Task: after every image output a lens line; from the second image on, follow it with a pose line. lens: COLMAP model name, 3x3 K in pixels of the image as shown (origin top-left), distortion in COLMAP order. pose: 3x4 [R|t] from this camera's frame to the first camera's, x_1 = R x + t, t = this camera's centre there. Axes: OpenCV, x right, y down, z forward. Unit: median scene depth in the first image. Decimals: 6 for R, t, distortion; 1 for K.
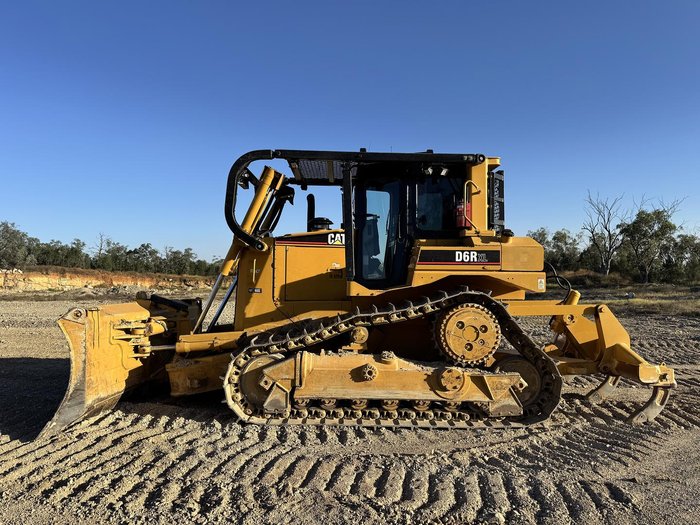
lens RADIAL K [[510.0, 0, 350.0], [0, 510.0, 262.5], [0, 0, 1]] dist [0.046851, -0.053808]
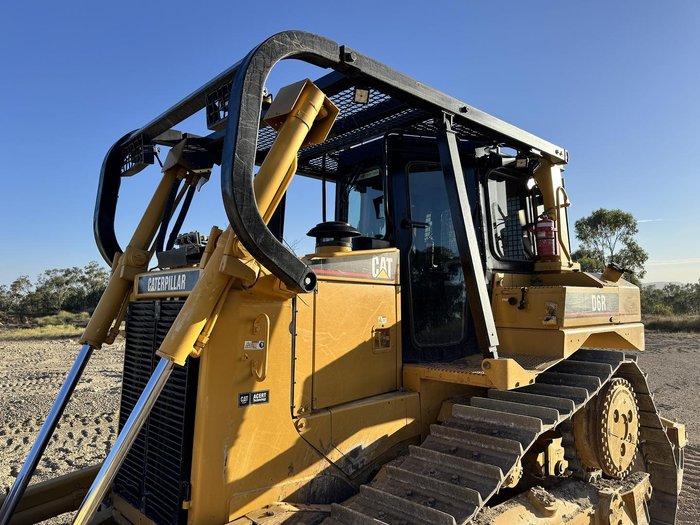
lens RADIAL K [[510.0, 0, 350.0], [0, 510.0, 262.5], [0, 0, 1]] dist [0.046851, -0.053808]
pose [[0.742392, 0.037033, 0.668942, -0.391671], [0.002991, 0.998278, -0.058586, -0.023450], [-0.669960, 0.045495, 0.741002, 0.663698]]
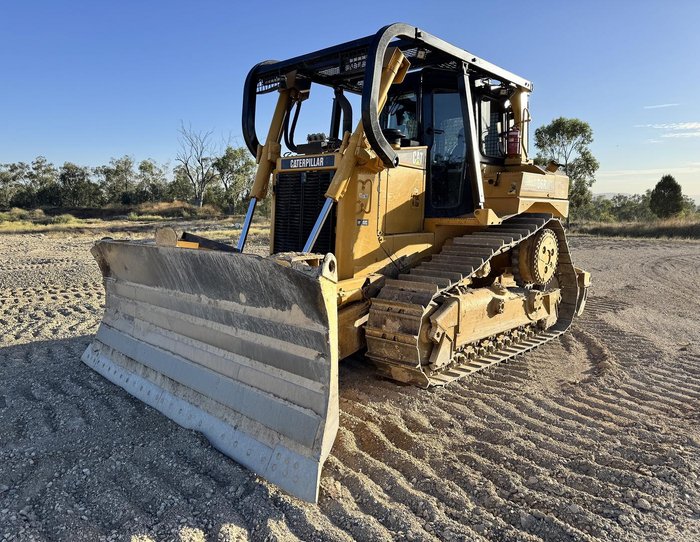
lens RADIAL K [[515.7, 0, 343.8], [0, 515.7, 272.7], [0, 0, 1]] dist [0.089028, -0.138034]
pose [[0.690325, -0.089813, 0.717903, -0.751806], [-0.018311, 0.989778, 0.141433, 0.021698], [-0.723267, -0.110780, 0.681625, 0.497288]]
